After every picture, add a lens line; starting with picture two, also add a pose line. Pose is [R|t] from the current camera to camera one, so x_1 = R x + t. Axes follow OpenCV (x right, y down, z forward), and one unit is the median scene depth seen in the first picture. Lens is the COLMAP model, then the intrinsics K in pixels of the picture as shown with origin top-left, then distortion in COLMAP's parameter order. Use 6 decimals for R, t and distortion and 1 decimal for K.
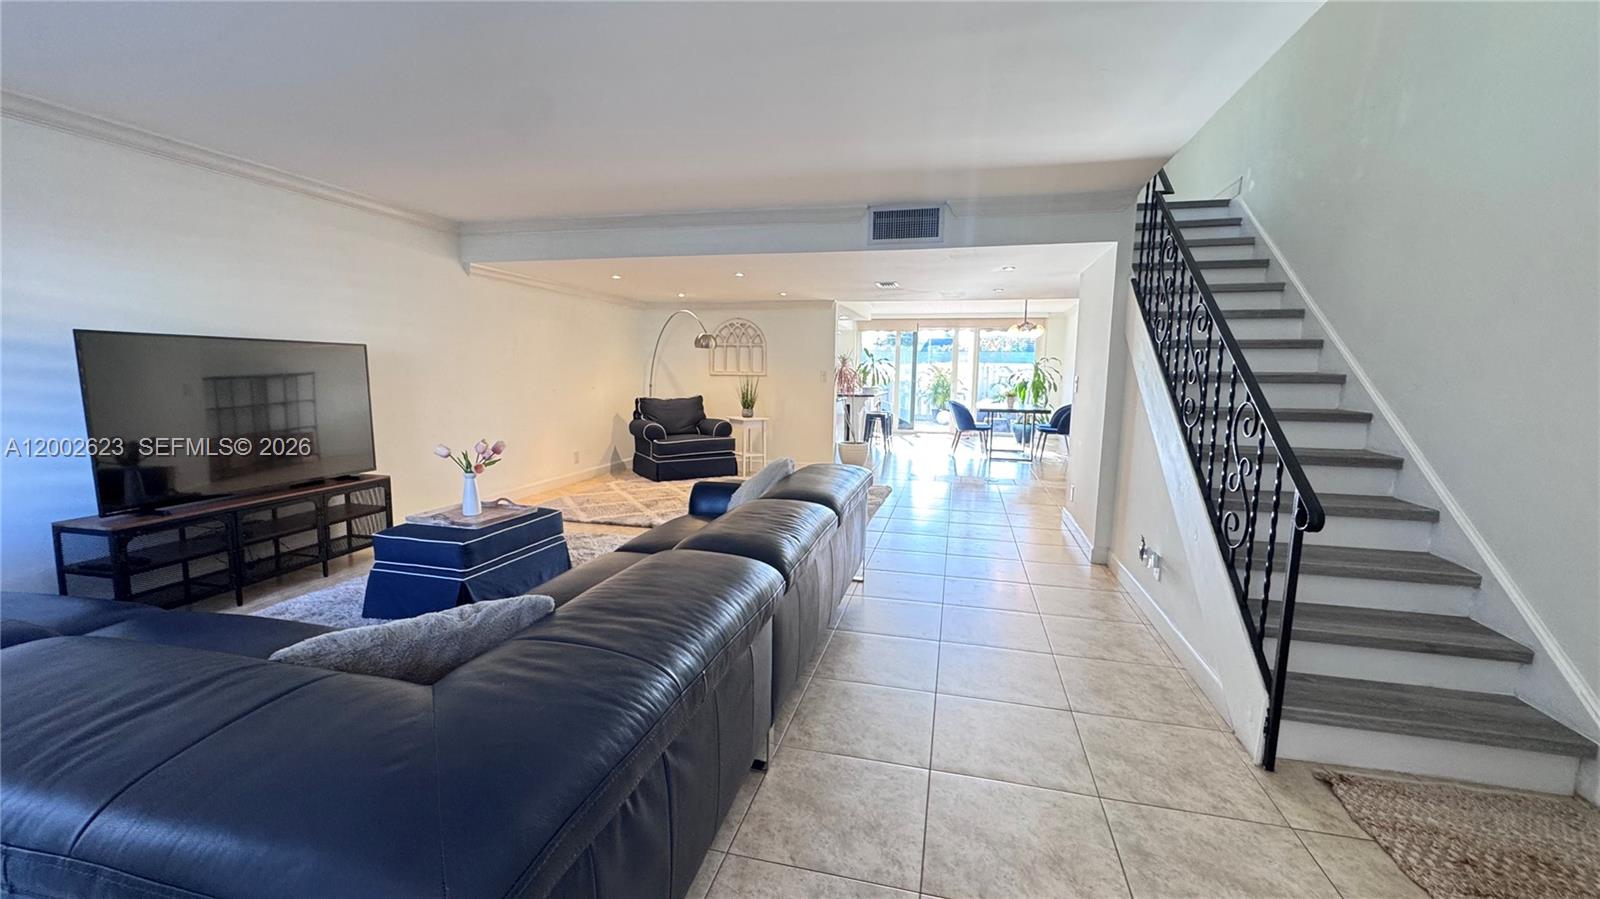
lens RADIAL K [[636.1, 0, 792.9], [0, 636.1, 448.7], [0, 0, 1]] dist [-0.004135, 0.000784]
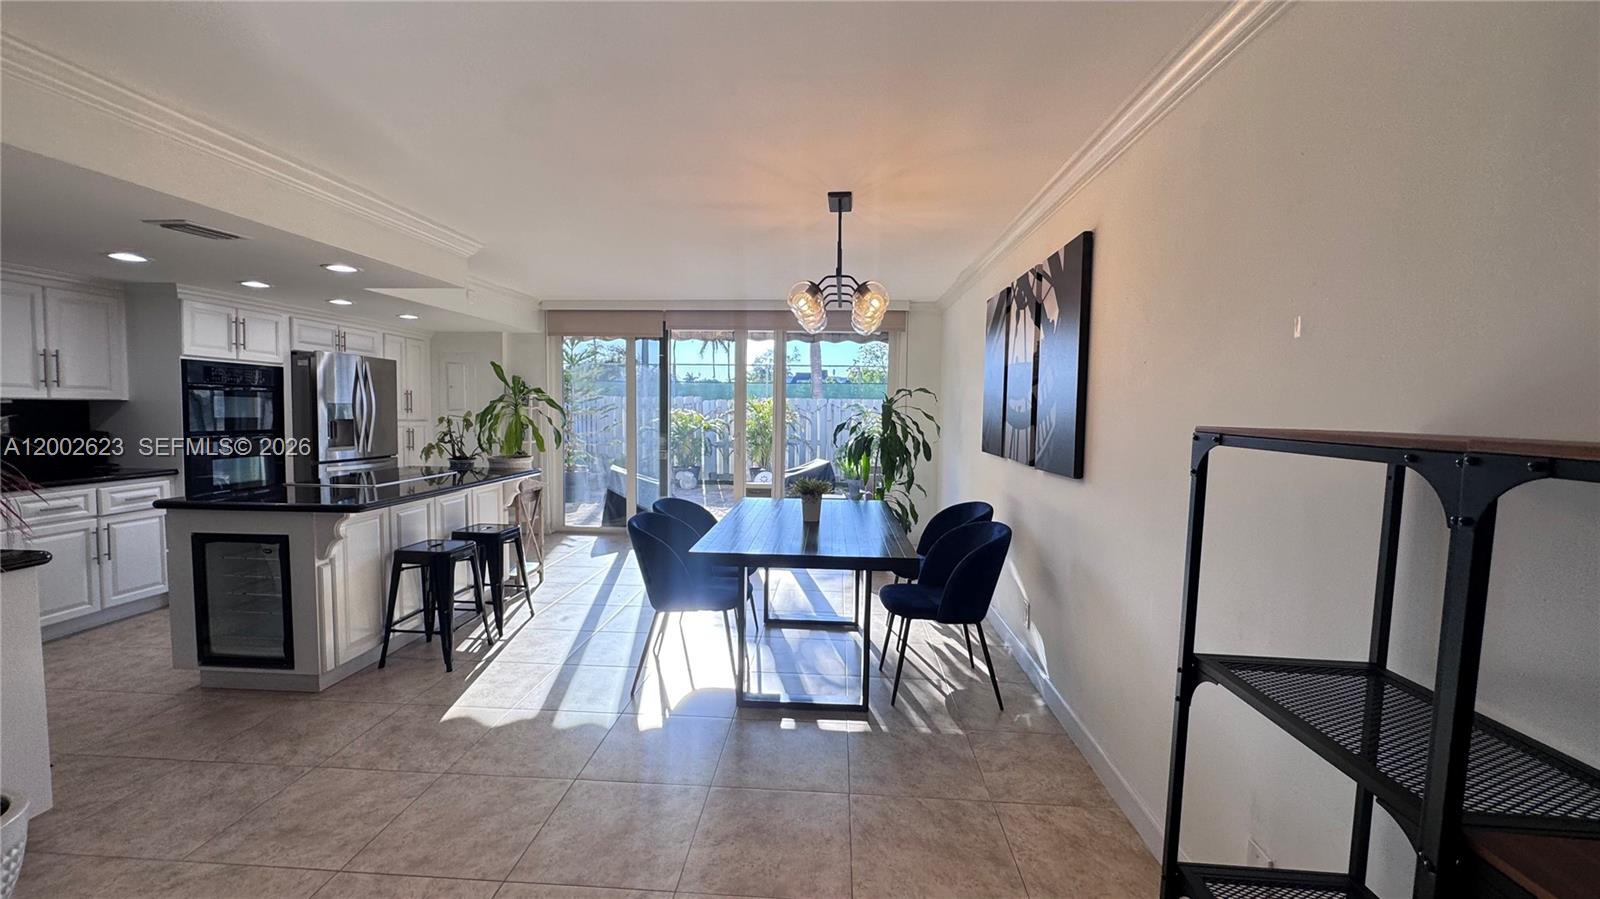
lens RADIAL K [[636.1, 0, 796.8], [0, 636.1, 448.0], [0, 0, 1]] dist [-0.004135, 0.000784]
pose [[0.981117, -0.005300, 0.193343, 0.601485], [0.016061, 0.998405, -0.054132, -0.197027], [-0.192748, 0.056215, 0.979637, 1.475303]]
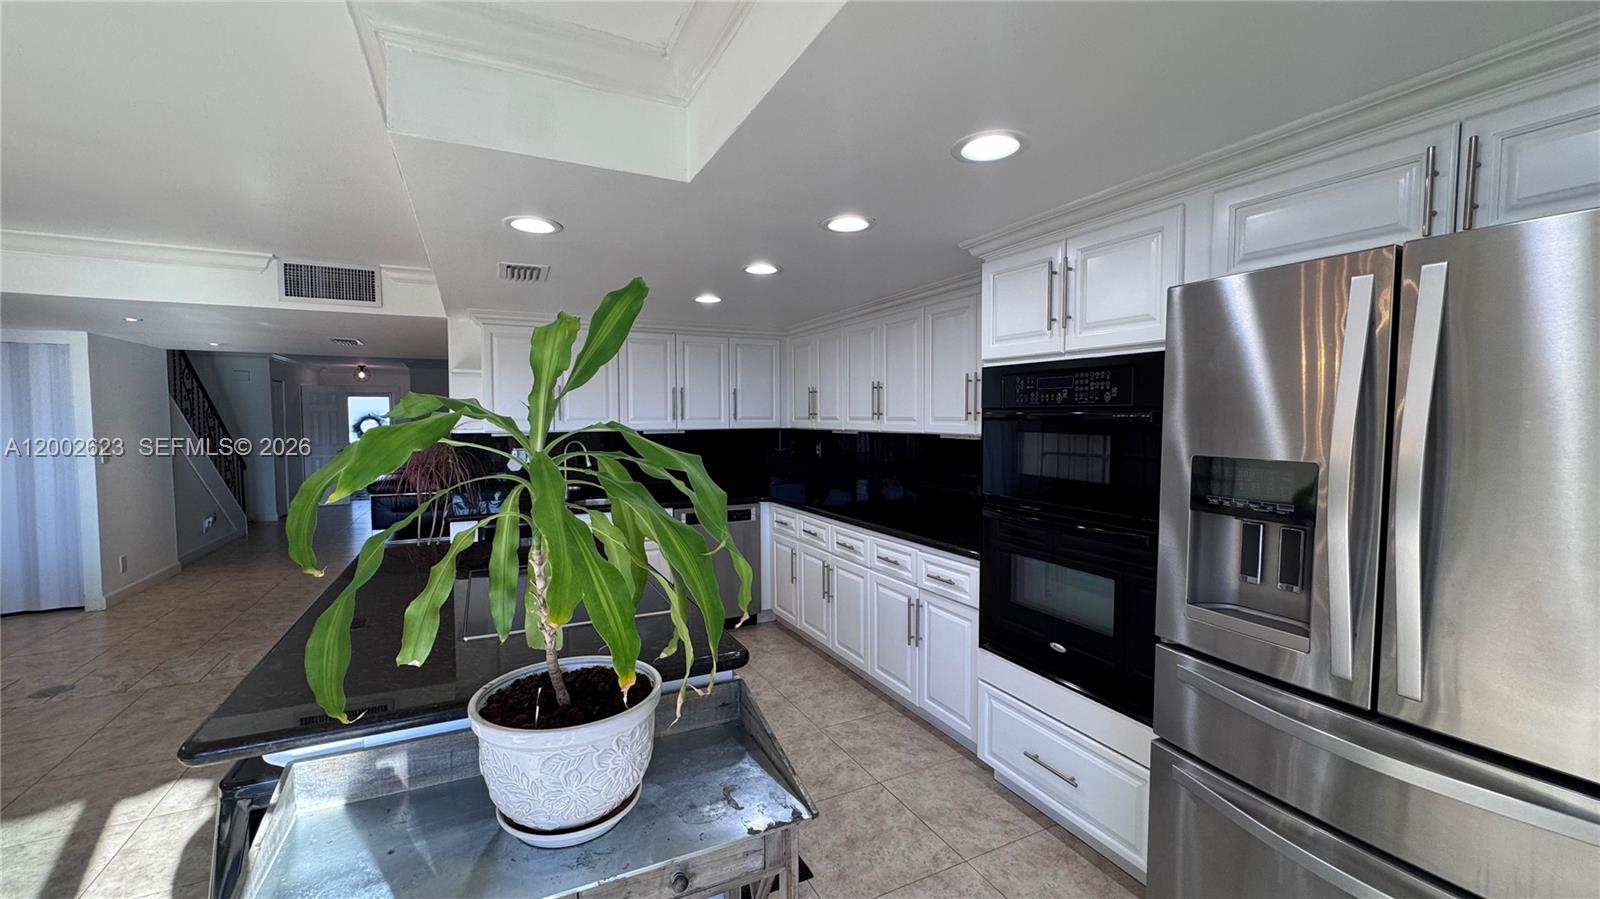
lens RADIAL K [[636.1, 0, 801.2], [0, 636.1, 449.8], [0, 0, 1]] dist [-0.004135, 0.000784]
pose [[-0.746941, 0.028401, -0.664284, 0.369174], [-0.083490, 0.987173, 0.136085, -0.388987], [0.659628, 0.157108, -0.734988, 2.896830]]
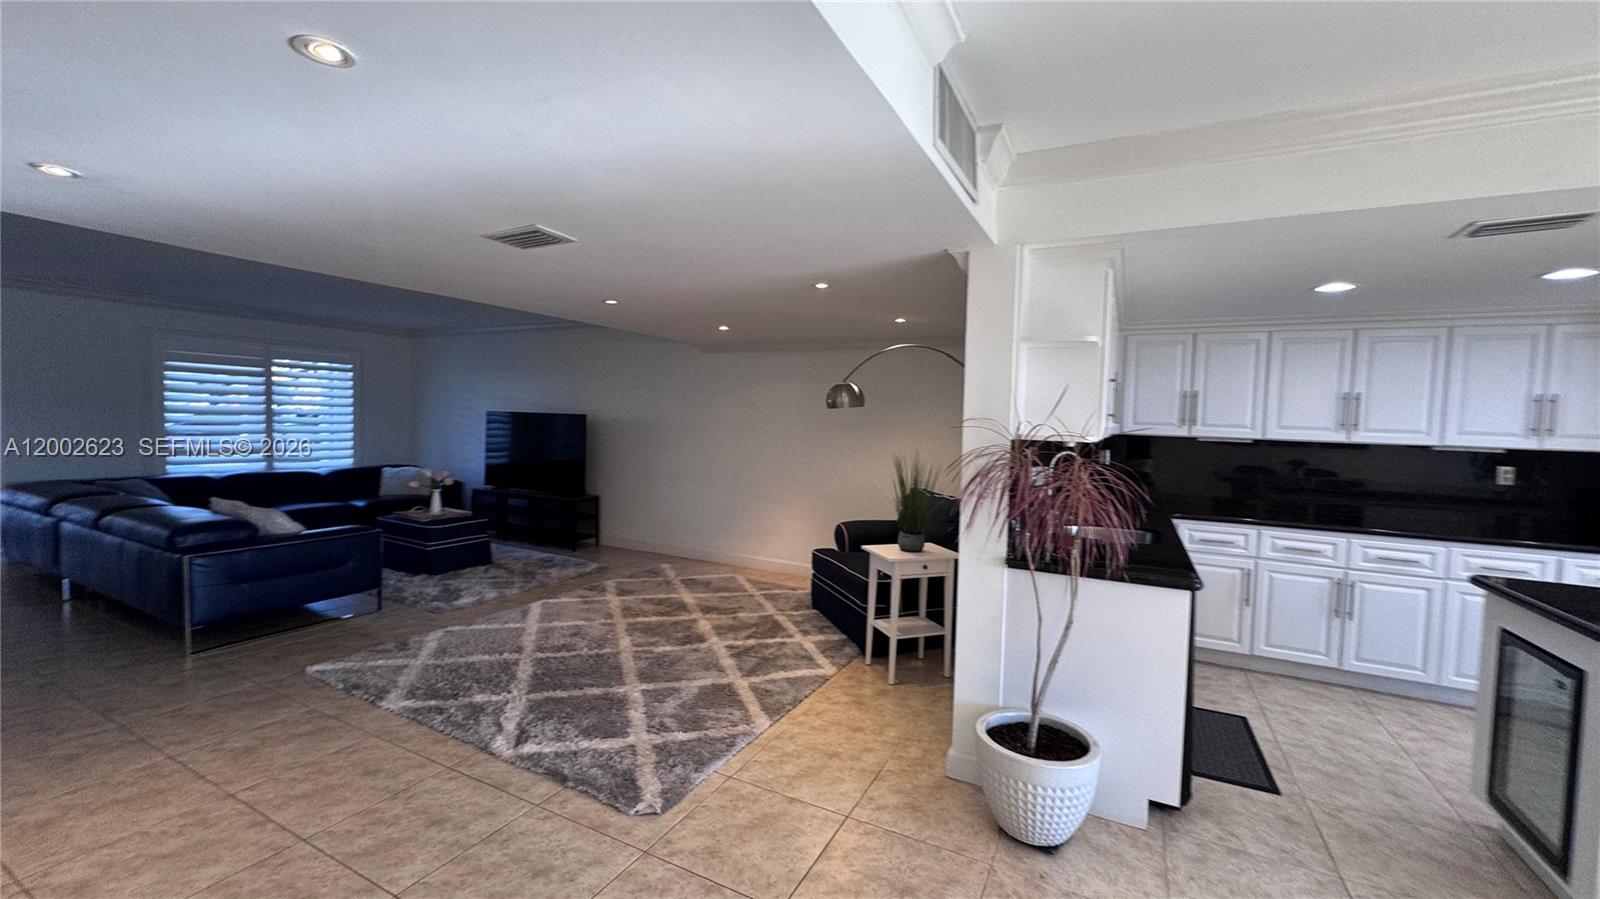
lens RADIAL K [[636.1, 0, 797.7], [0, 636.1, 445.0], [0, 0, 1]] dist [-0.004135, 0.000784]
pose [[-0.217899, 0.029015, -0.975540, 0.719820], [-0.149000, 0.986852, 0.062633, -0.245734], [0.964531, 0.159003, -0.210710, 1.800936]]
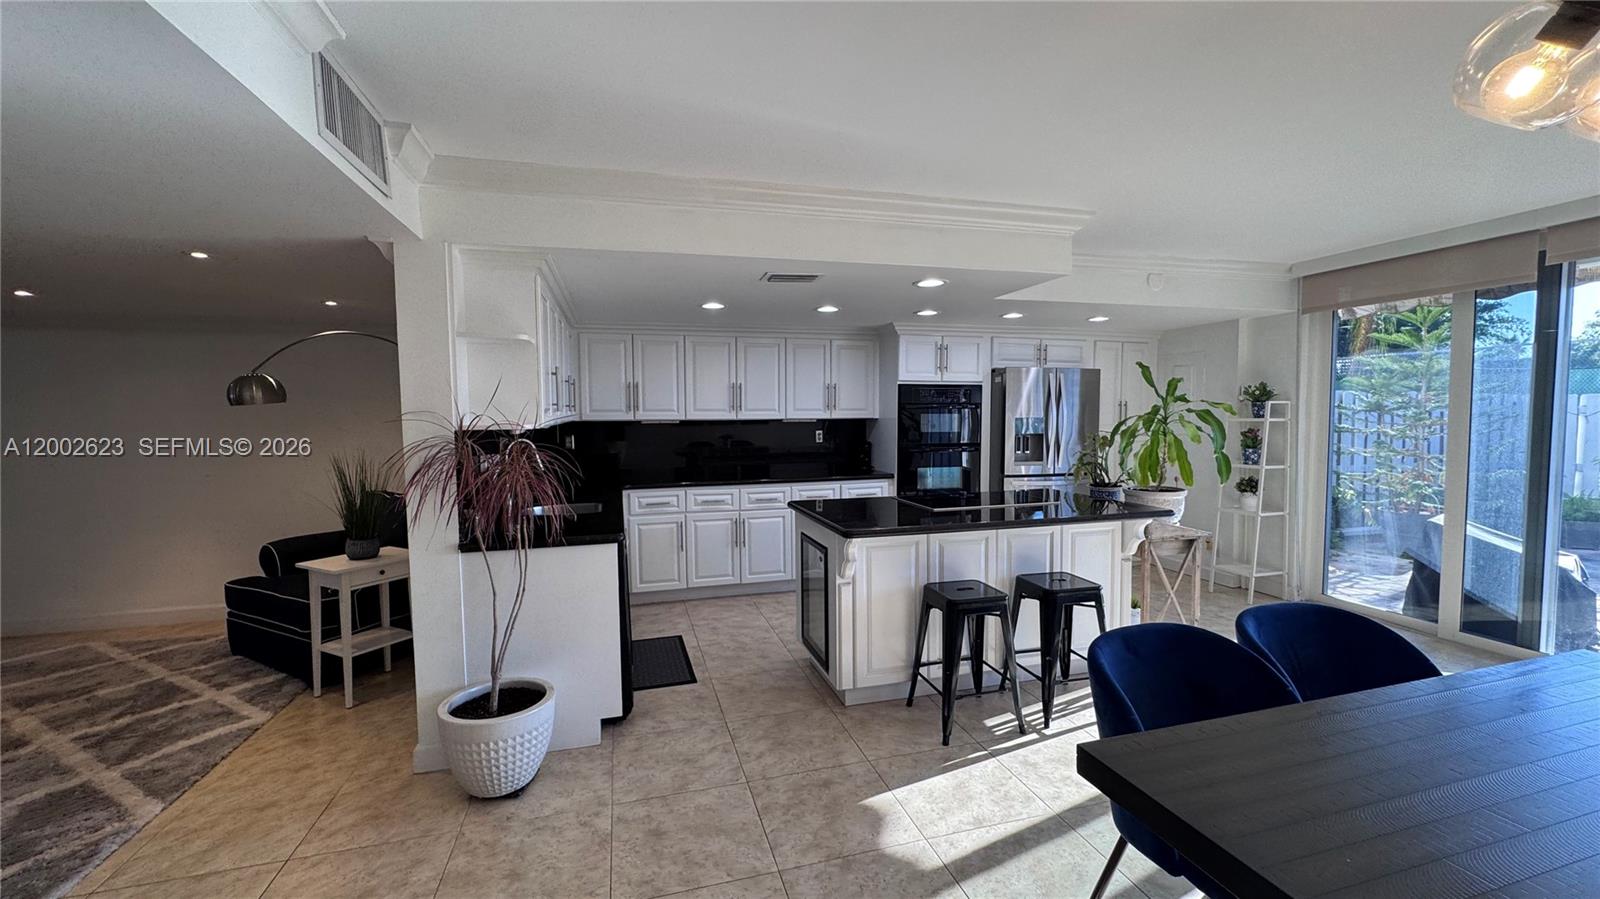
lens RADIAL K [[636.1, 0, 797.6], [0, 636.1, 447.5], [0, 0, 1]] dist [-0.004135, 0.000784]
pose [[0.508041, 0.035998, -0.860580, 0.794556], [-0.091540, 0.995724, -0.012389, -0.249942], [0.856455, 0.085071, 0.509165, 1.837439]]
